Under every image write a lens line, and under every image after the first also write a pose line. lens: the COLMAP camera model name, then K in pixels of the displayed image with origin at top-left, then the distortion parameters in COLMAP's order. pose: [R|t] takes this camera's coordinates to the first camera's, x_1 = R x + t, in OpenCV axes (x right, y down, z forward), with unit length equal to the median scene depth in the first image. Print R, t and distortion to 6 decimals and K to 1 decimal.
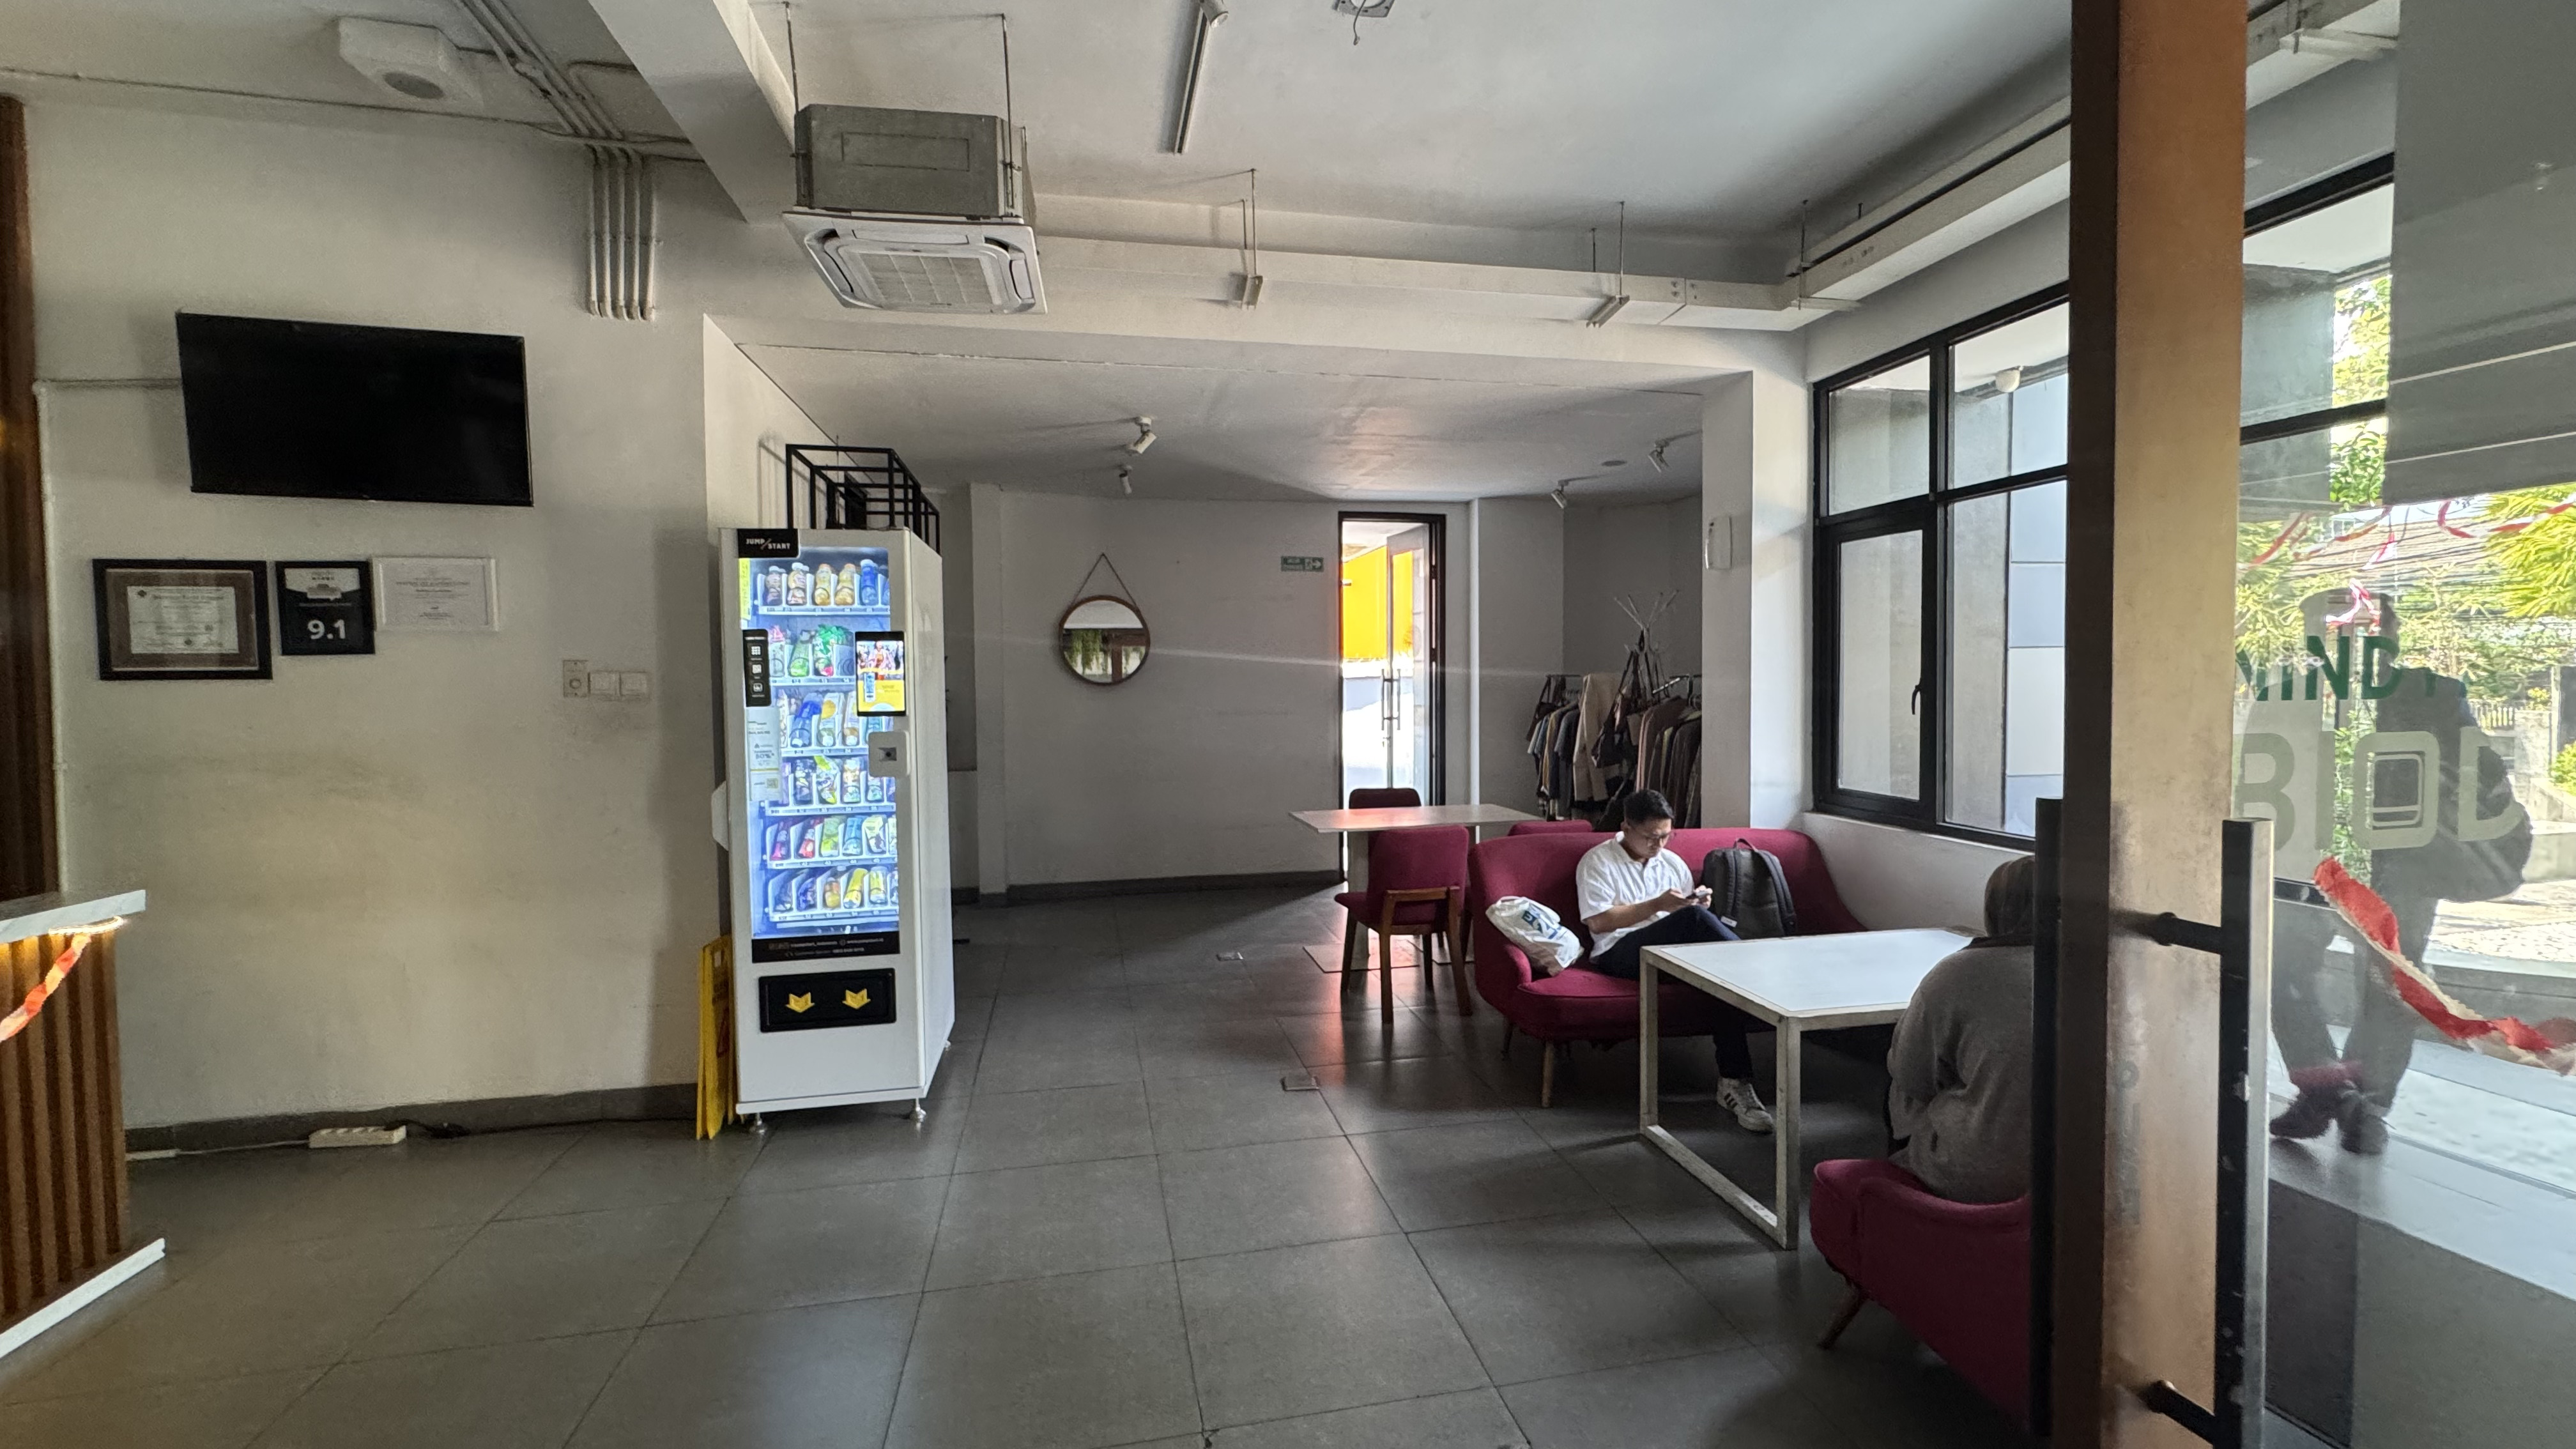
lens RADIAL K [[1037.1, 0, 1291.0], [0, 1037.1, 717.9], [0, 0, 1]] dist [0.000874, -0.000094]
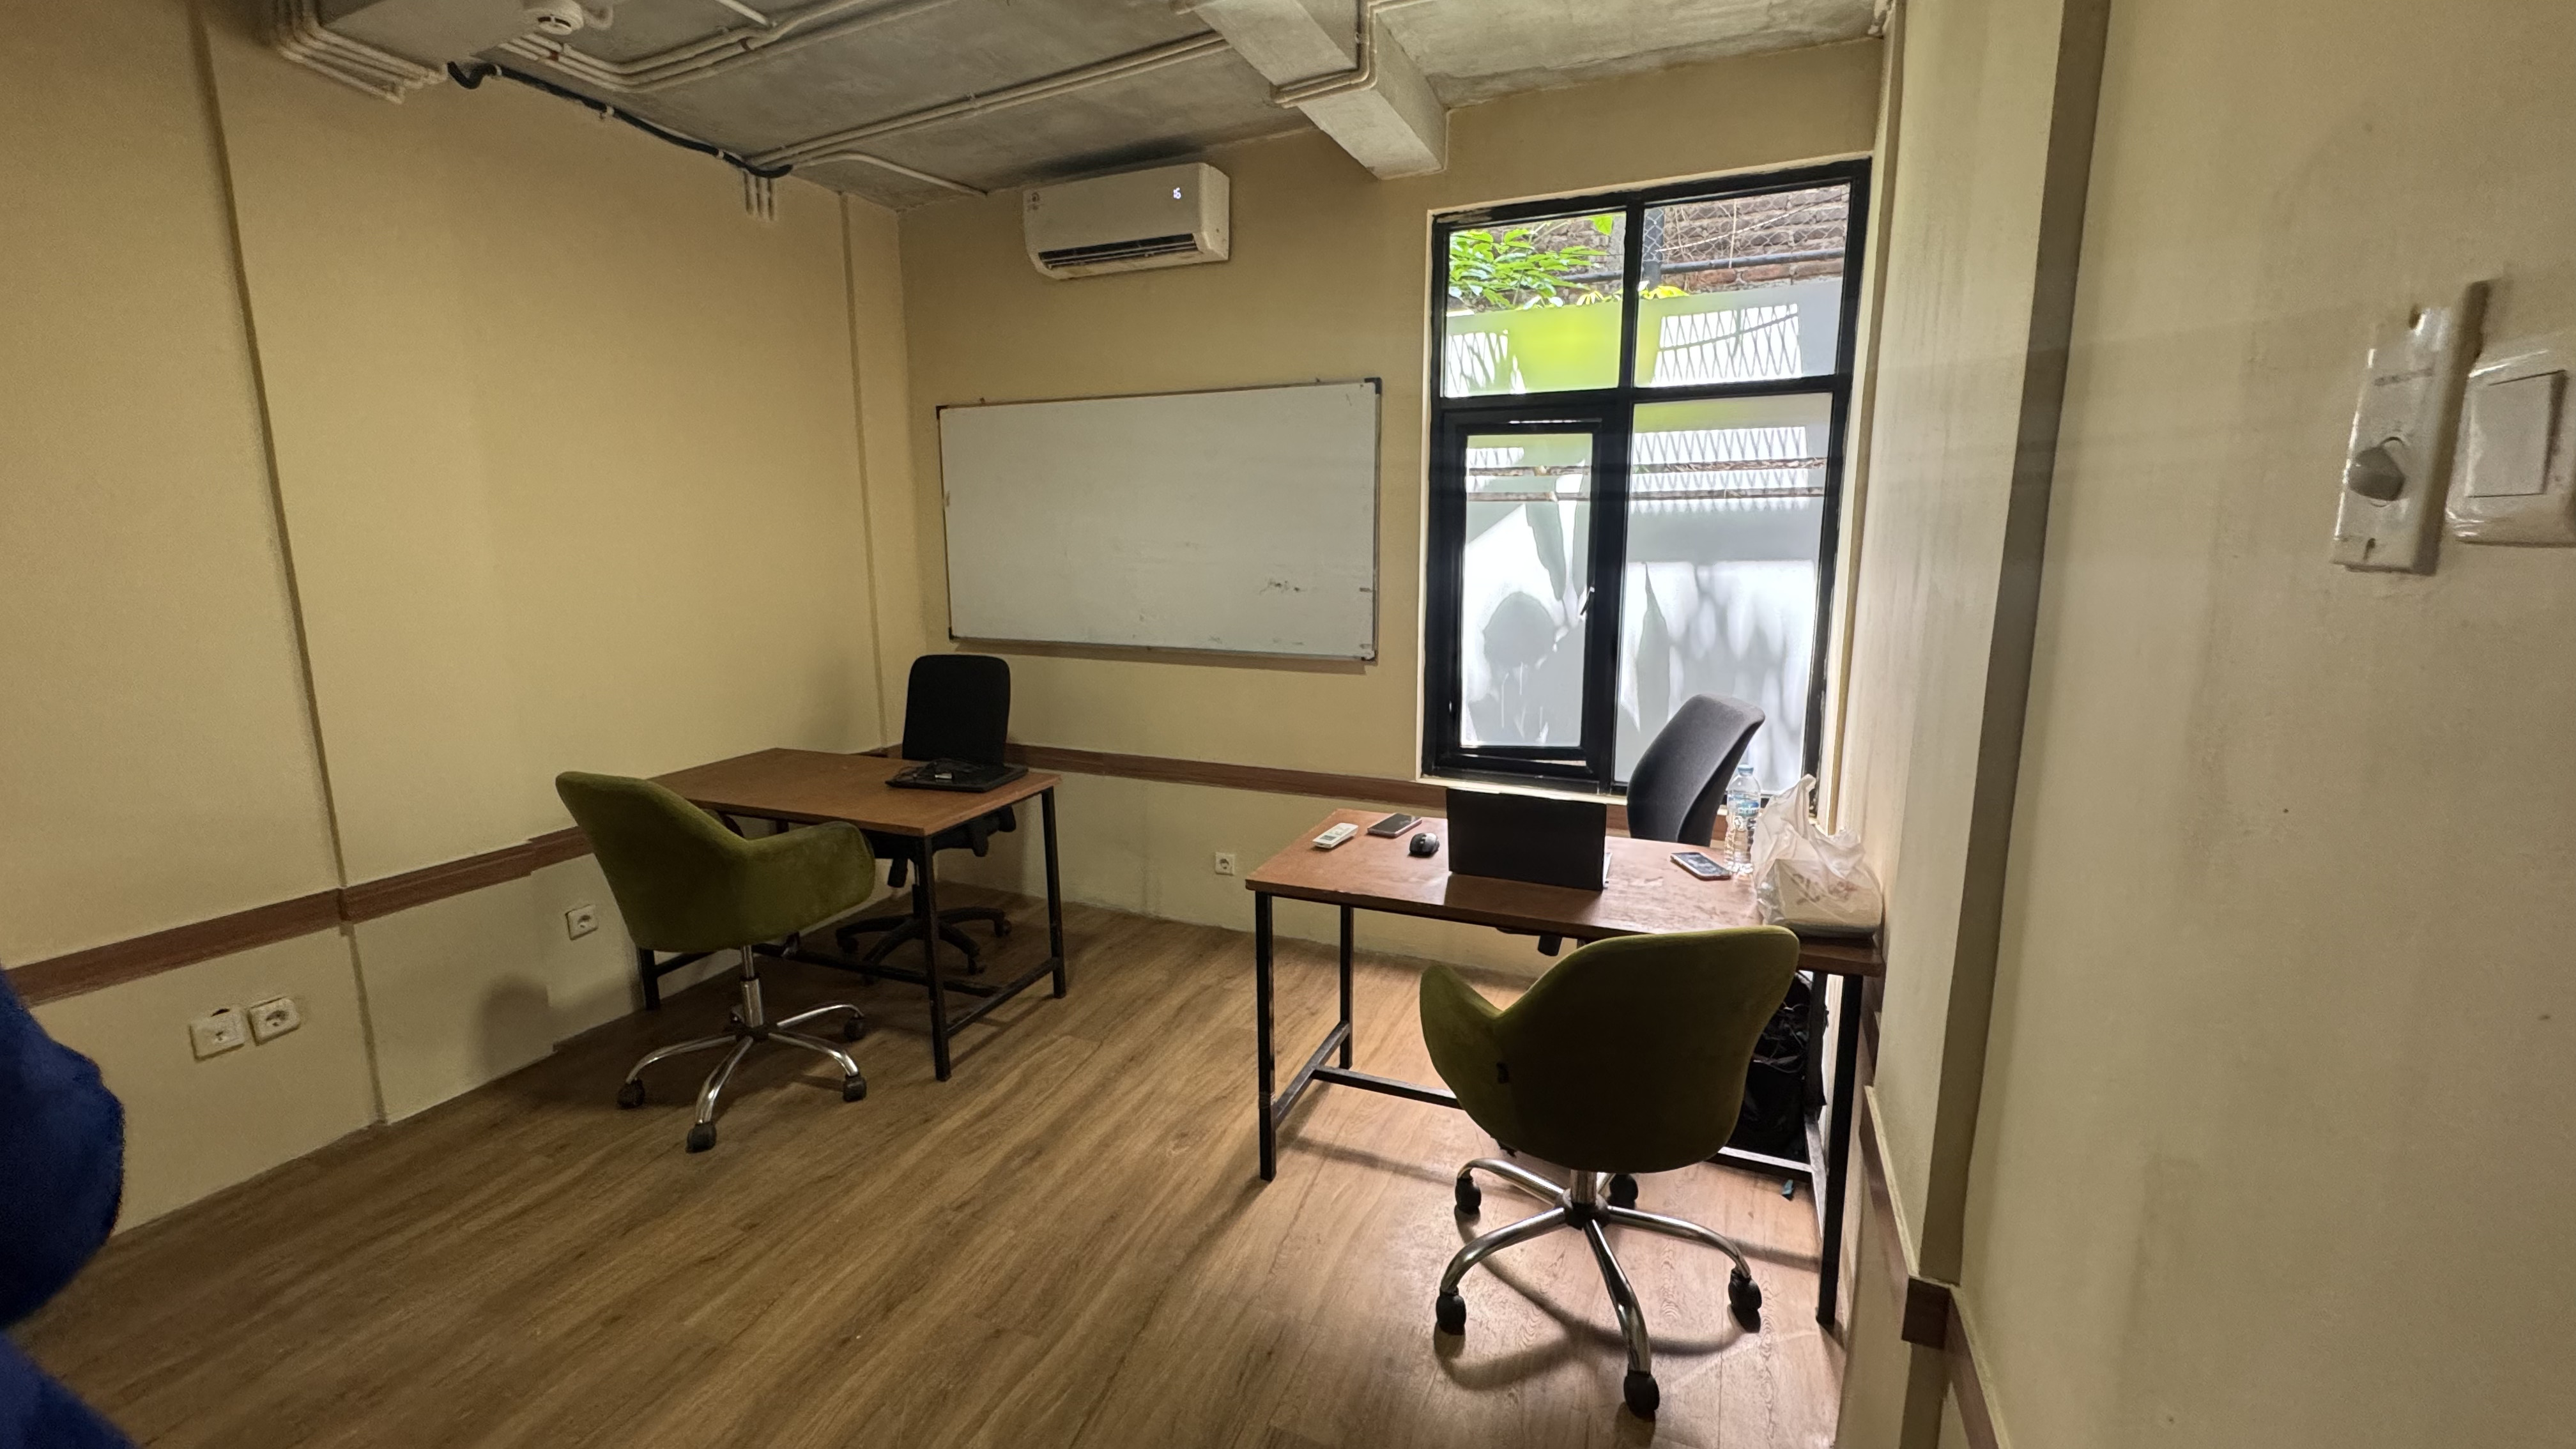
lens RADIAL K [[1037.1, 0, 1291.0], [0, 1037.1, 717.9], [0, 0, 1]] dist [0.000874, -0.000094]
pose [[0.568428, -0.135190, 0.811550, -0.248784], [0.029218, 0.989102, 0.144303, -0.100225], [-0.822214, -0.058314, 0.566184, 0.845834]]
